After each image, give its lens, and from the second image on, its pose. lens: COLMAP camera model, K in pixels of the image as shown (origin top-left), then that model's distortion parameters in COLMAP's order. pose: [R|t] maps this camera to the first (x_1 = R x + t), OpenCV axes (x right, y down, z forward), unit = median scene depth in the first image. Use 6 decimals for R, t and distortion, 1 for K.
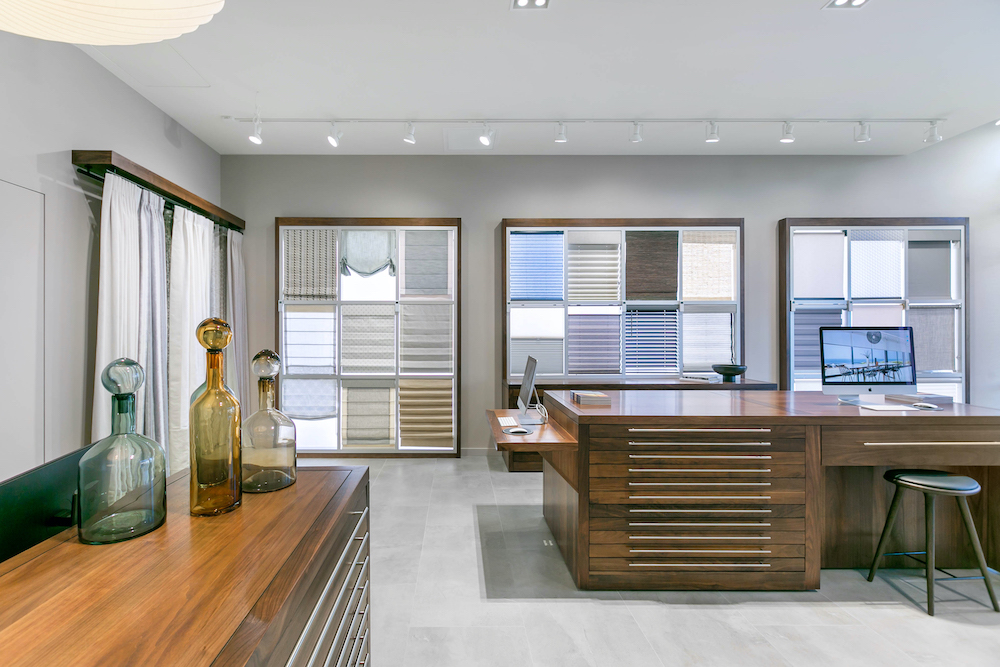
lens RADIAL K [[452.5, 0, 440.1], [0, 452.5, 331.3], [0, 0, 1]] dist [-0.000902, -0.000166]
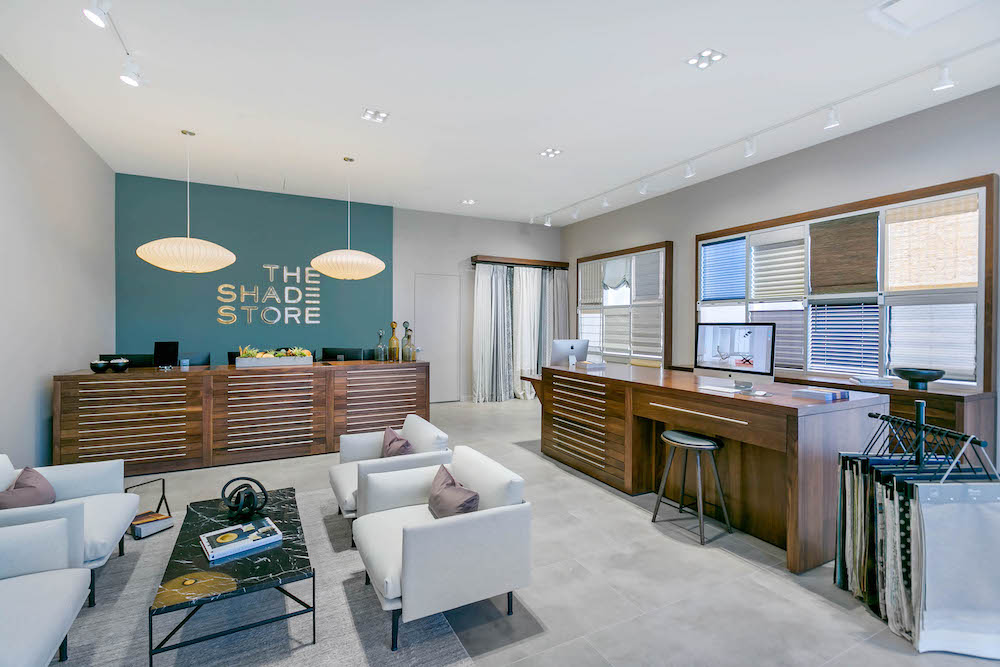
lens RADIAL K [[447.4, 0, 497.9], [0, 447.4, 329.1], [0, 0, 1]] dist [0.000030, -0.000078]
pose [[0.461281, 0.011703, -0.887177, 0.995816], [-0.005510, 0.999932, 0.010325, -0.000948], [0.887237, 0.000126, 0.461314, -0.049639]]
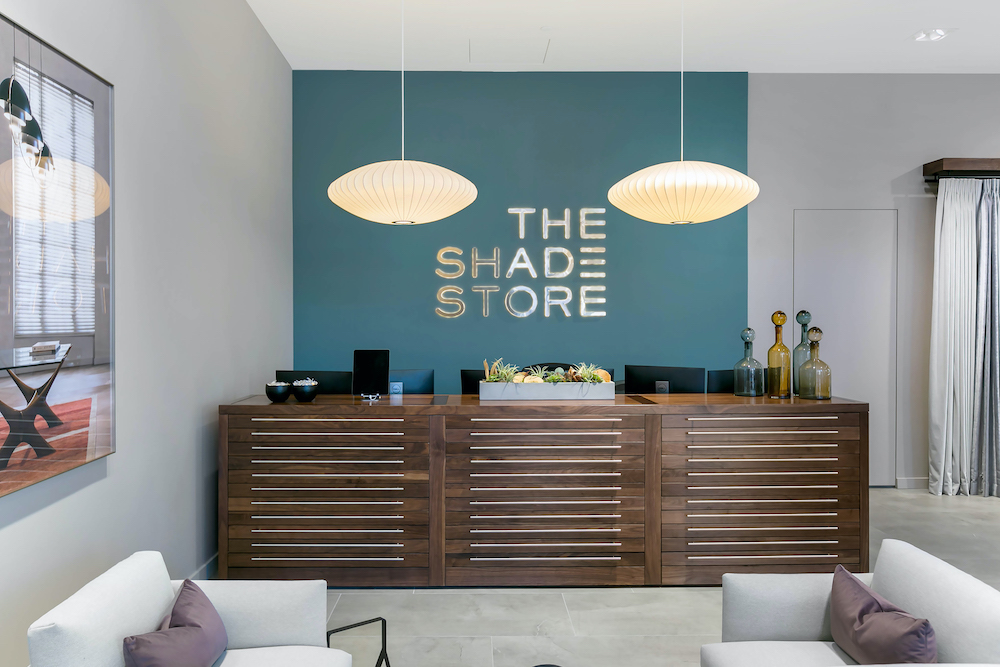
lens RADIAL K [[822.2, 0, 500.0], [0, 822.2, 333.5], [0, 0, 1]] dist [0.000769, -0.000349]
pose [[0.035172, 0.019371, -0.999194, 0.810603], [-0.000365, 0.999812, 0.019370, 0.001021], [0.999381, -0.000317, 0.035172, -0.115185]]
